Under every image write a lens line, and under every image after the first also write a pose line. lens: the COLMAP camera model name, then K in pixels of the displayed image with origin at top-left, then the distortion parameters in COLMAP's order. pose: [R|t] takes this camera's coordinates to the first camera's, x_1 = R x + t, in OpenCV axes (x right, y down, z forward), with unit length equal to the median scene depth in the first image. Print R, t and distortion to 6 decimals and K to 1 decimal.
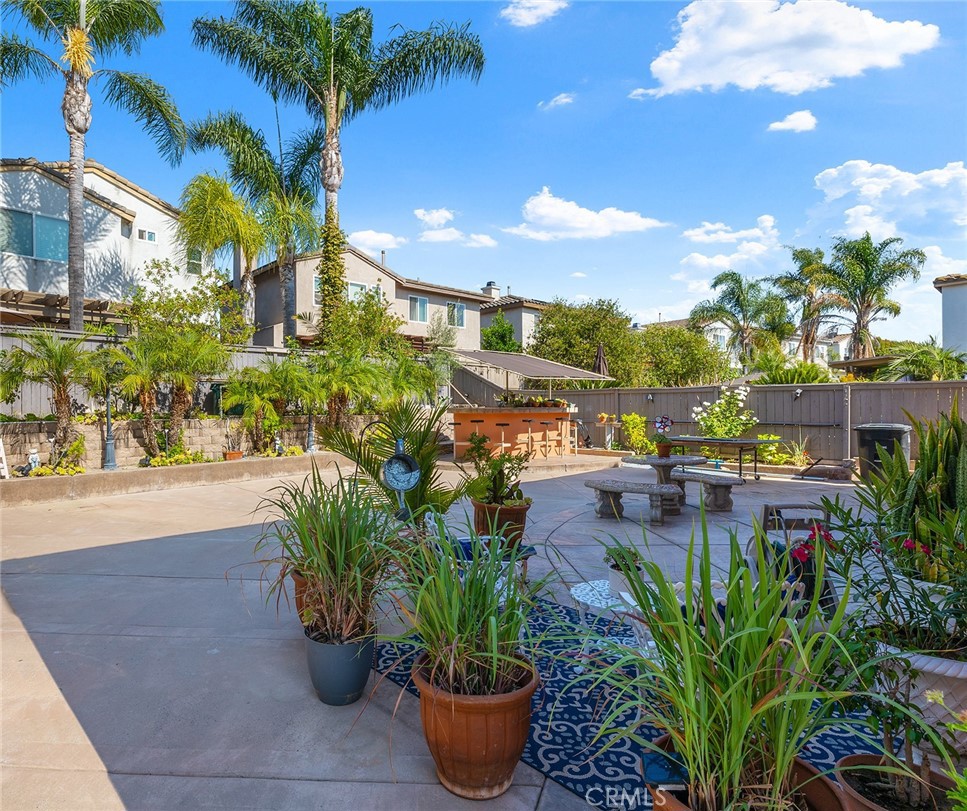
lens RADIAL K [[527.2, 0, 483.5], [0, 527.2, 405.5], [0, 0, 1]] dist [-0.000250, -0.000038]
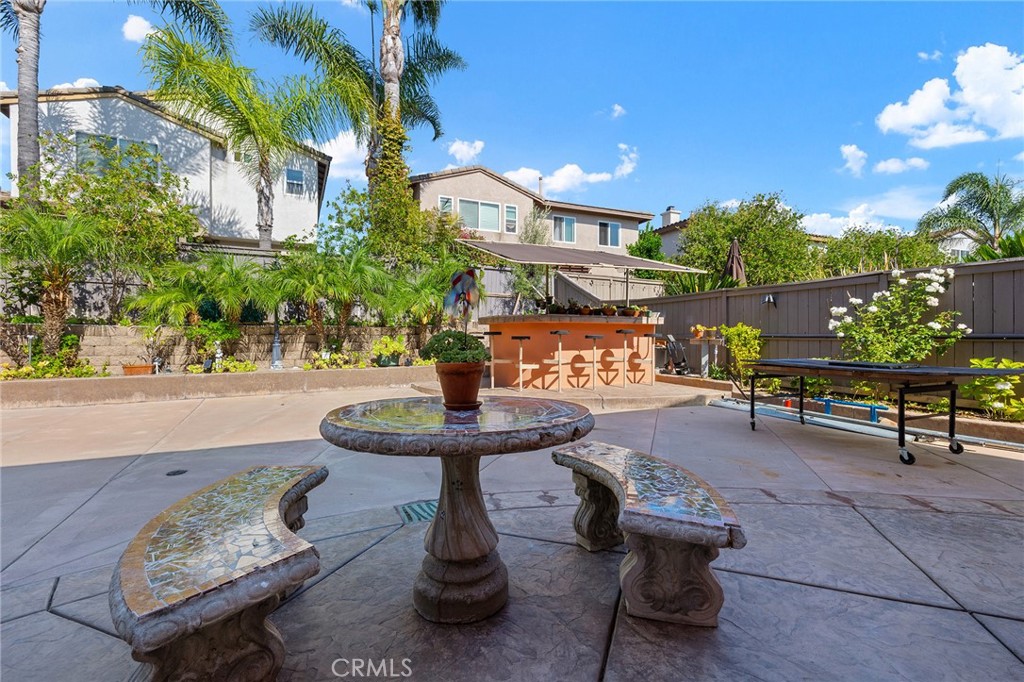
lens RADIAL K [[477.6, 0, 507.2], [0, 477.6, 337.7], [0, 0, 1]] dist [0.001546, 0.000098]
pose [[0.943600, 0.005249, -0.331047, 0.235728], [-0.000895, 0.999911, 0.013304, 0.027942], [0.331087, -0.012258, 0.943521, 0.390227]]
